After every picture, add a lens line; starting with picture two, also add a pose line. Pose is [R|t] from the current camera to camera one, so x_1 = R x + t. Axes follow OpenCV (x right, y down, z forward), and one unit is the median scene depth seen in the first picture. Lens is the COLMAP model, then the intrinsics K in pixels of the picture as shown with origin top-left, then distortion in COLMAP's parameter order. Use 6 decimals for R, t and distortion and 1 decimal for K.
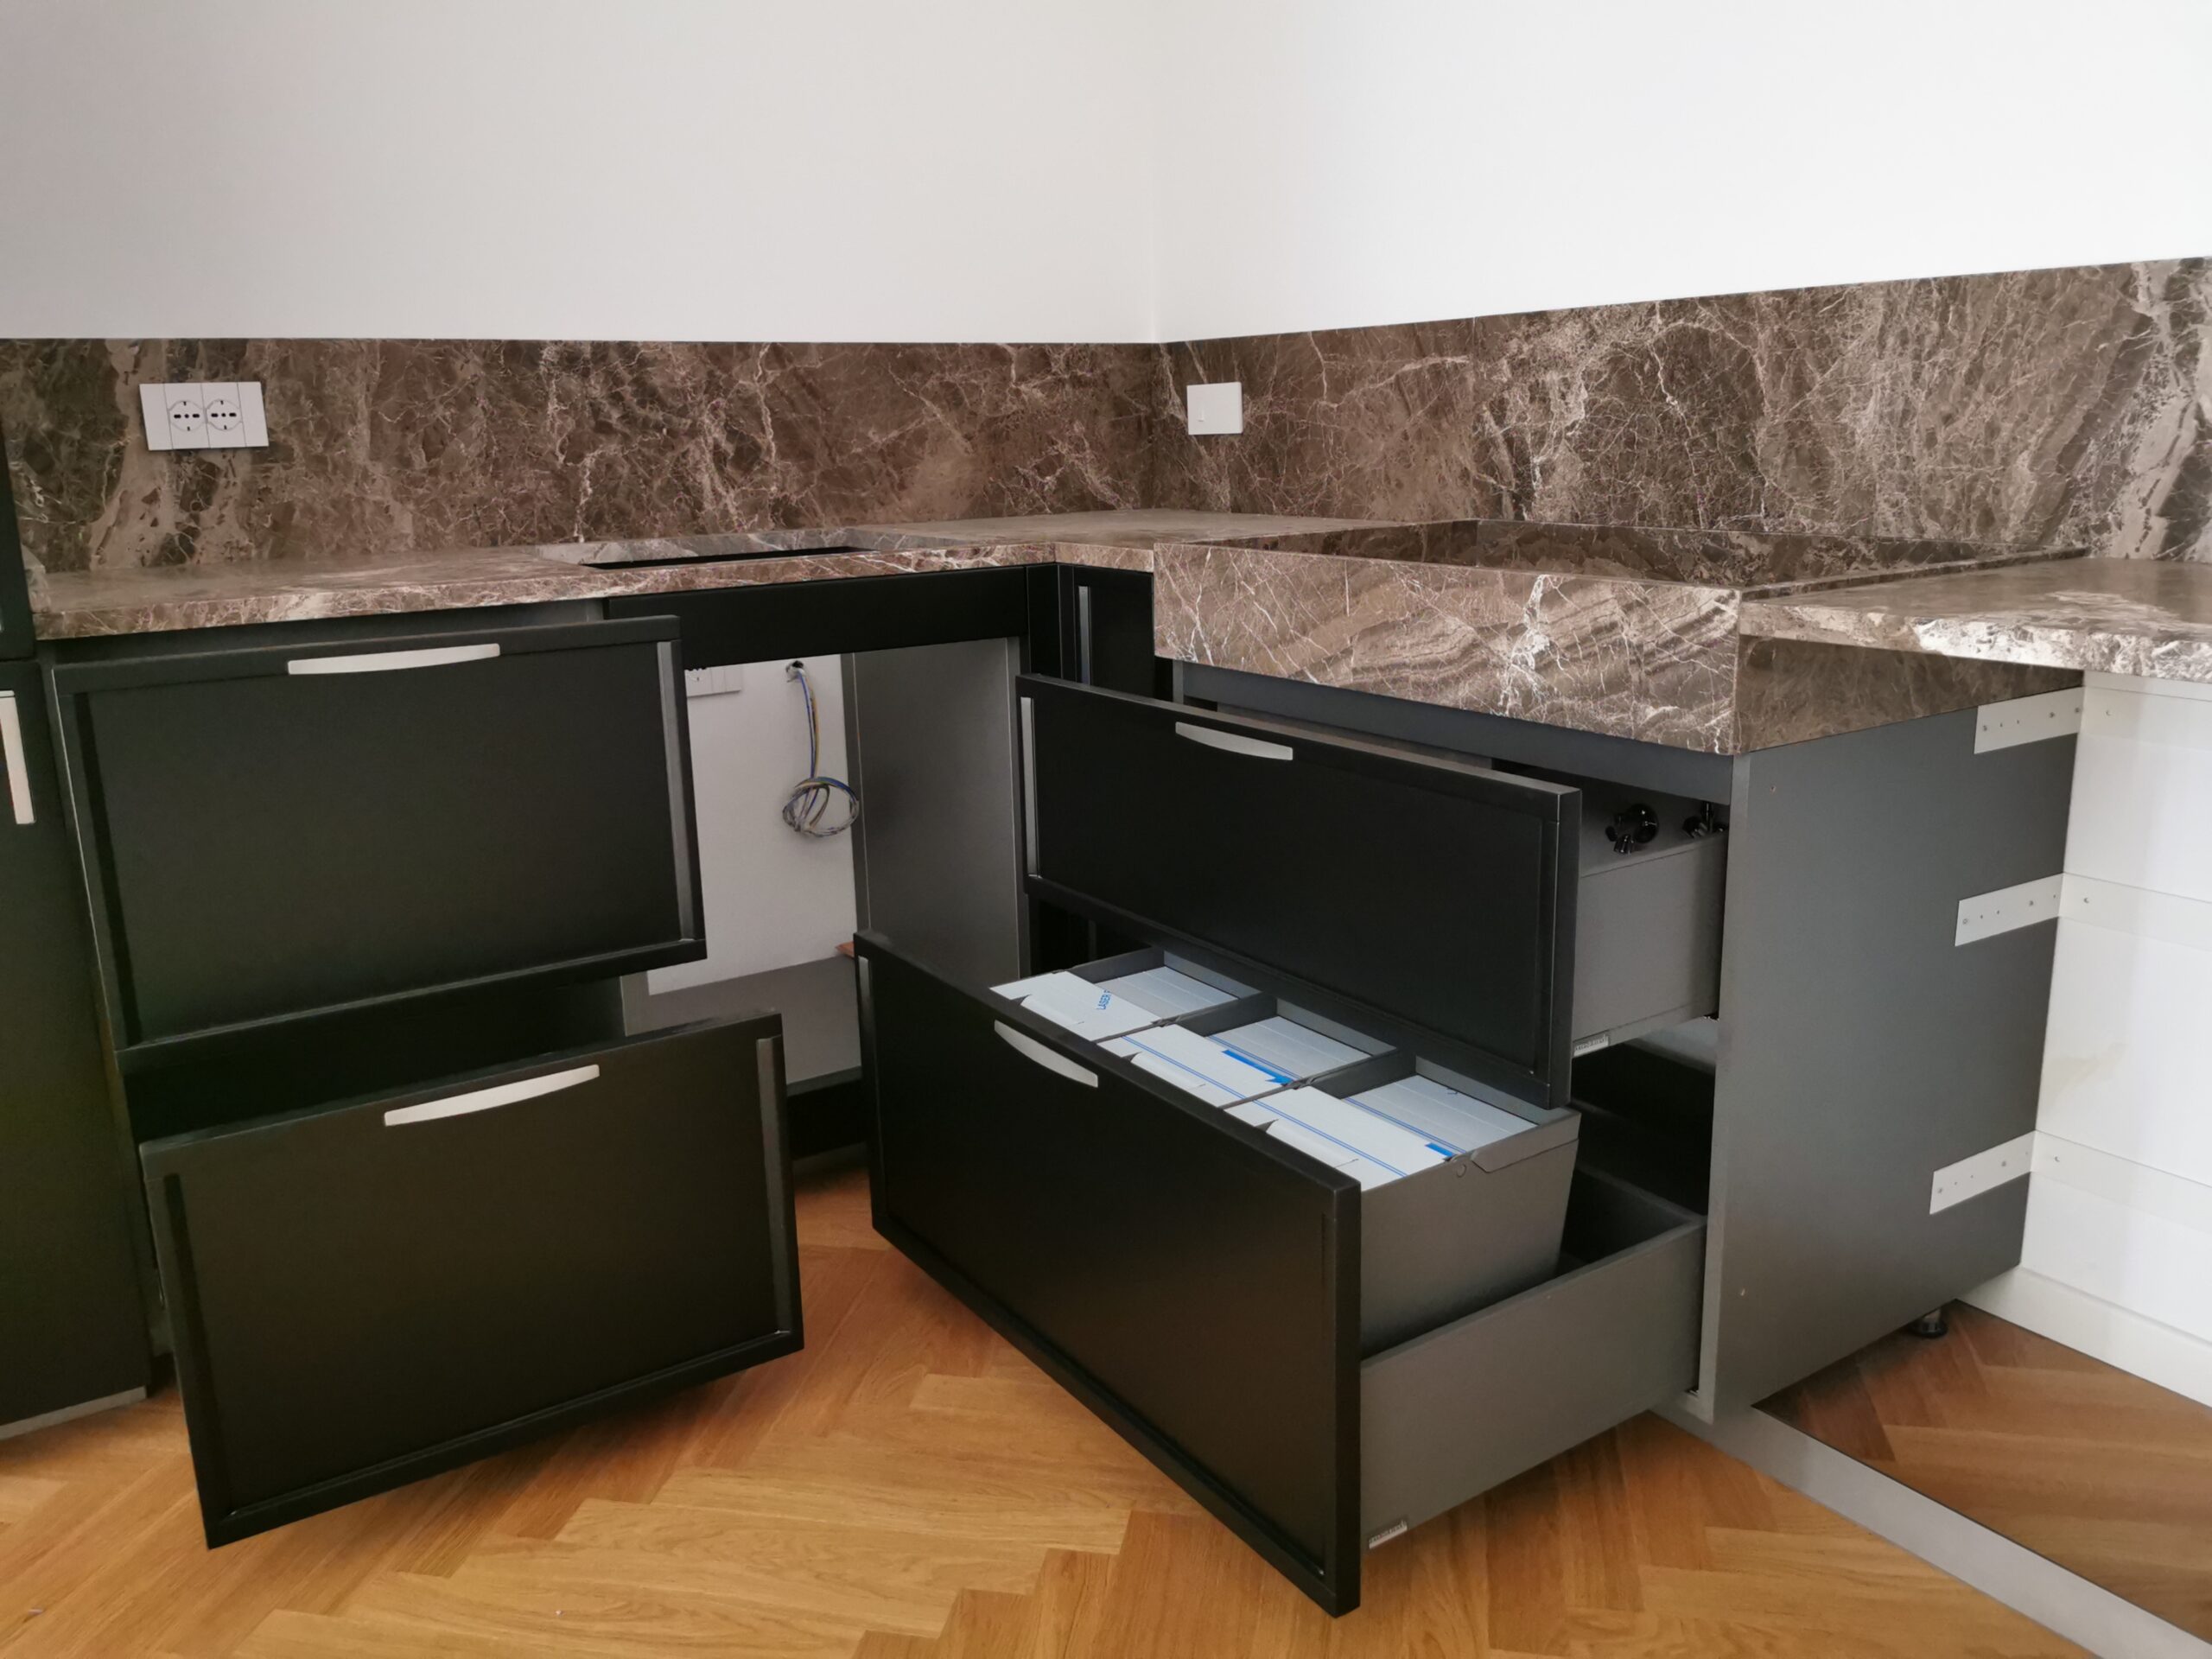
lens RADIAL K [[1717.4, 0, 1110.3], [0, 1717.4, 822.9], [0, 0, 1]] dist [0.048835, -0.076077]
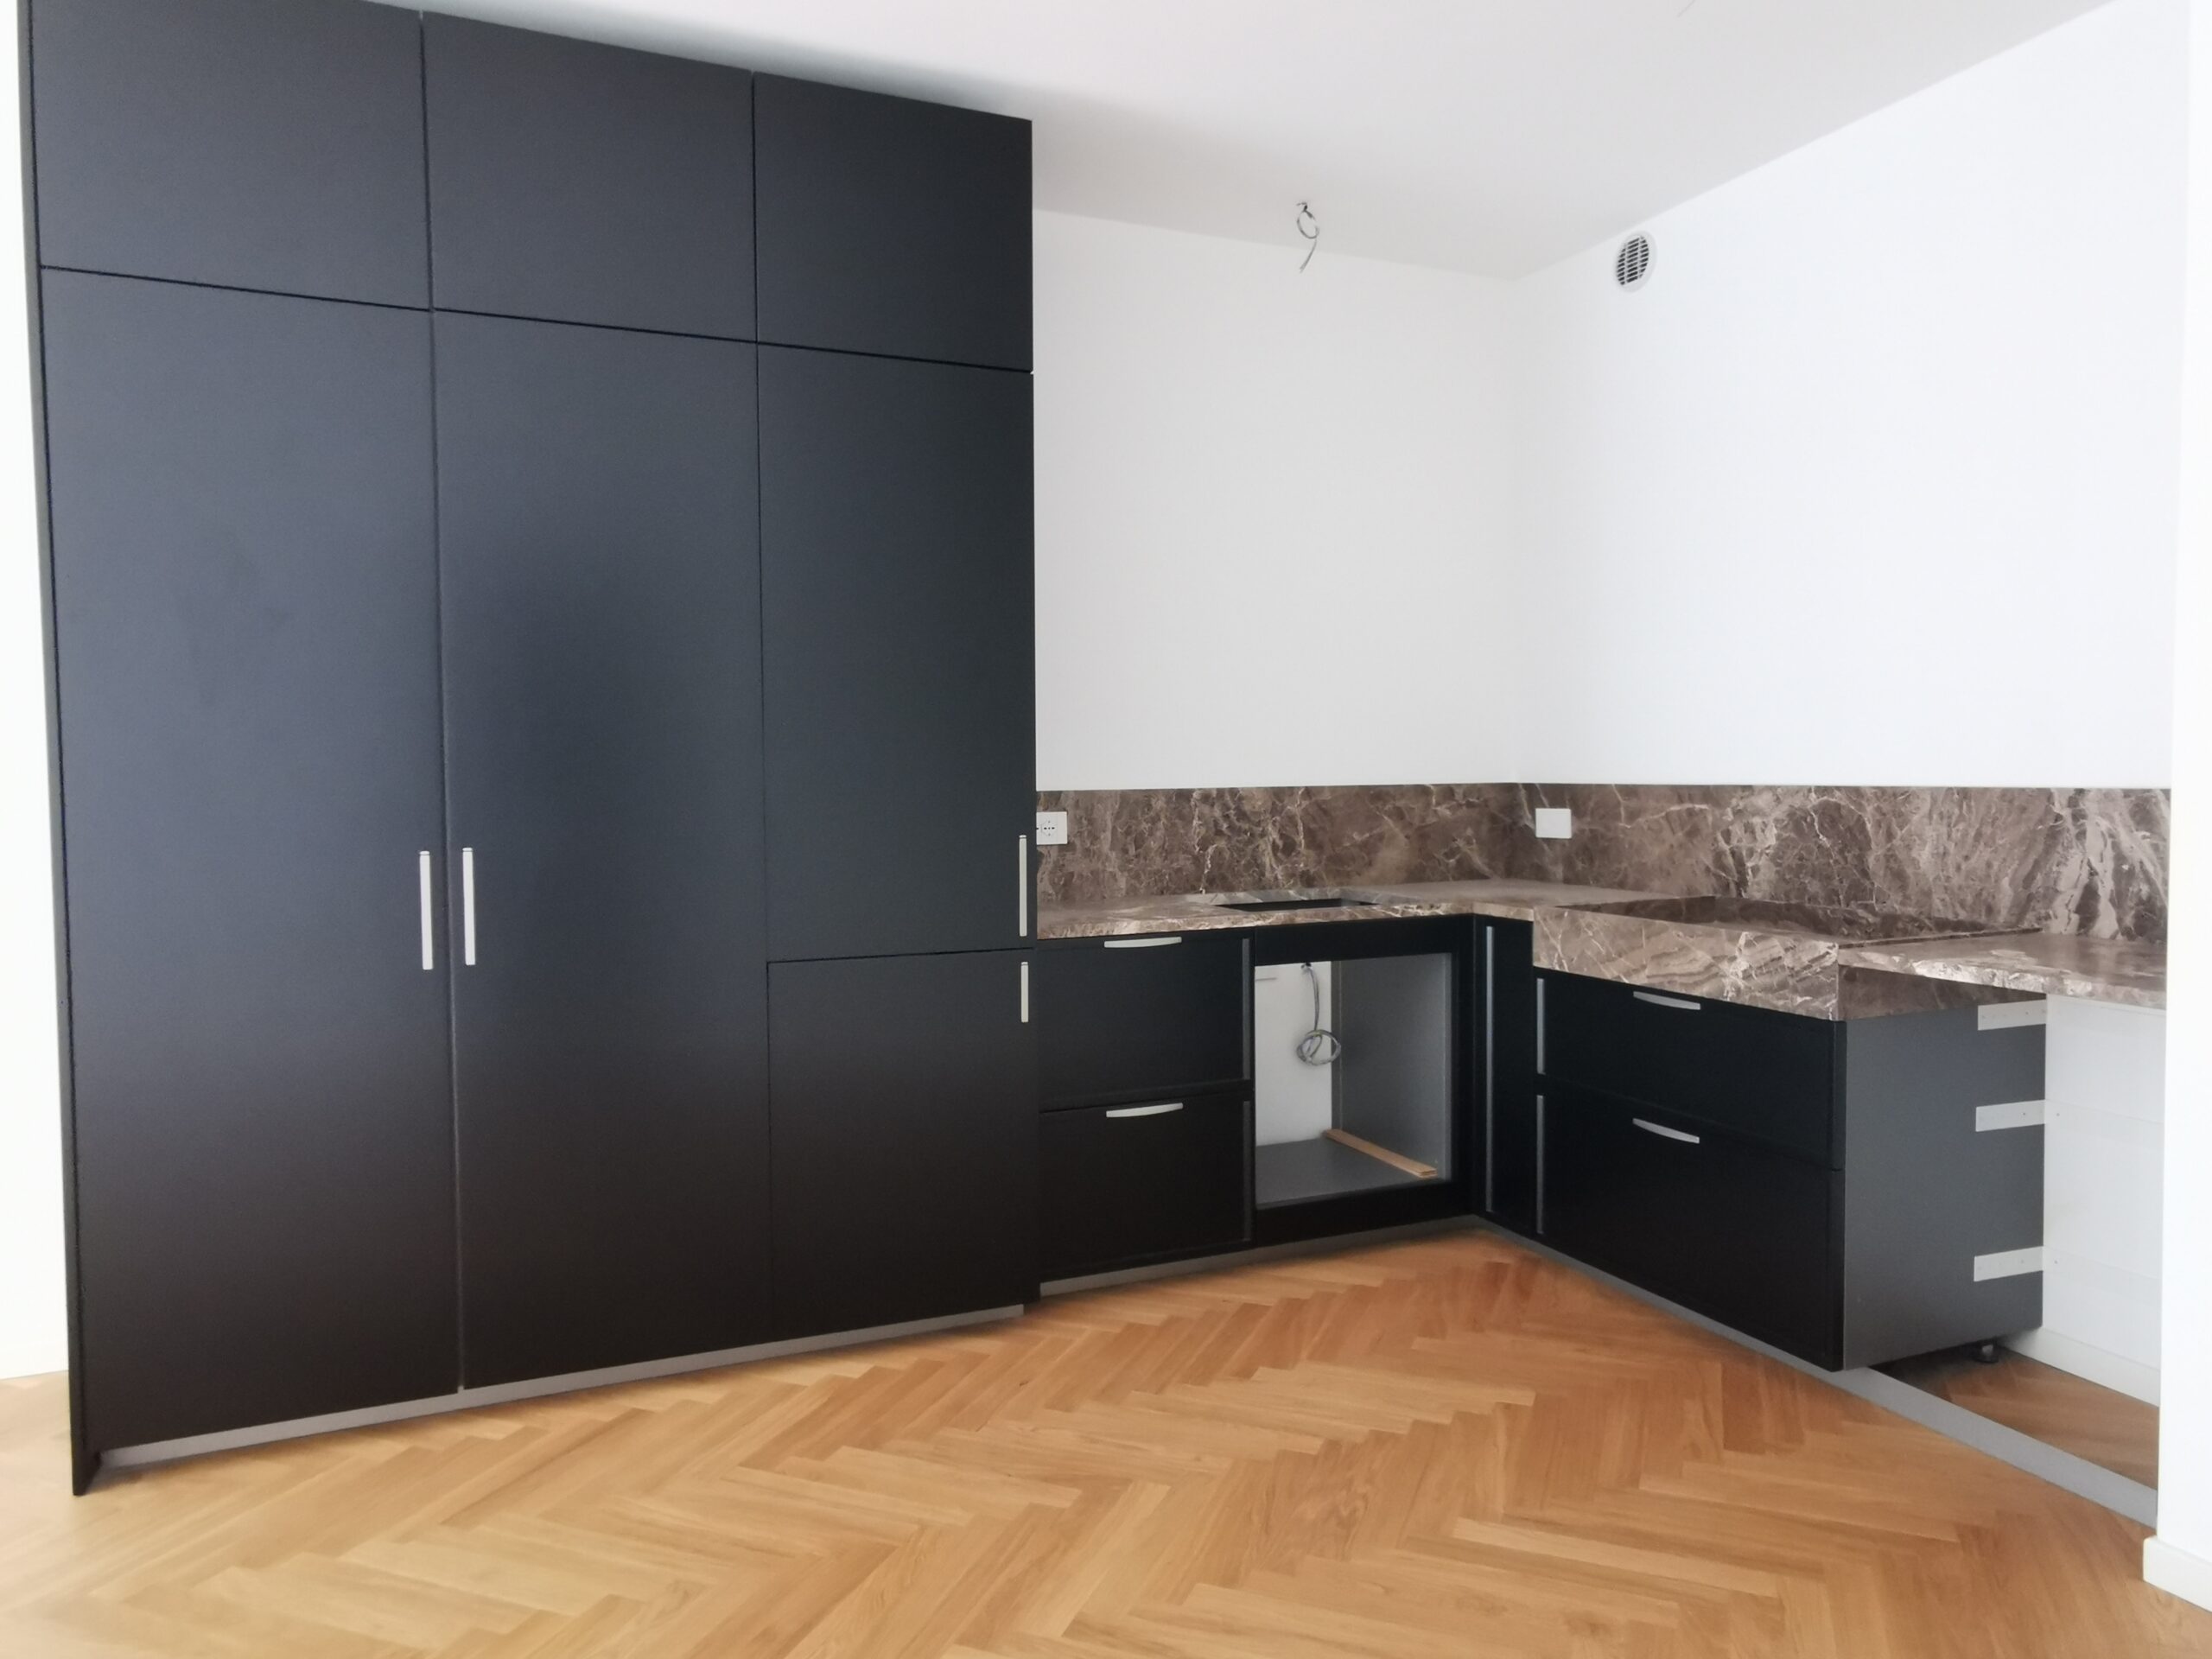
lens RADIAL K [[1499.4, 0, 1124.7], [0, 1499.4, 832.5], [0, 0, 1]] dist [-0.013089, 0.019985]
pose [[0.983833, 0.020509, -0.177911, -0.120027], [-0.052819, 0.982461, -0.178833, 0.072305], [0.171123, 0.185339, 0.967660, -0.649646]]
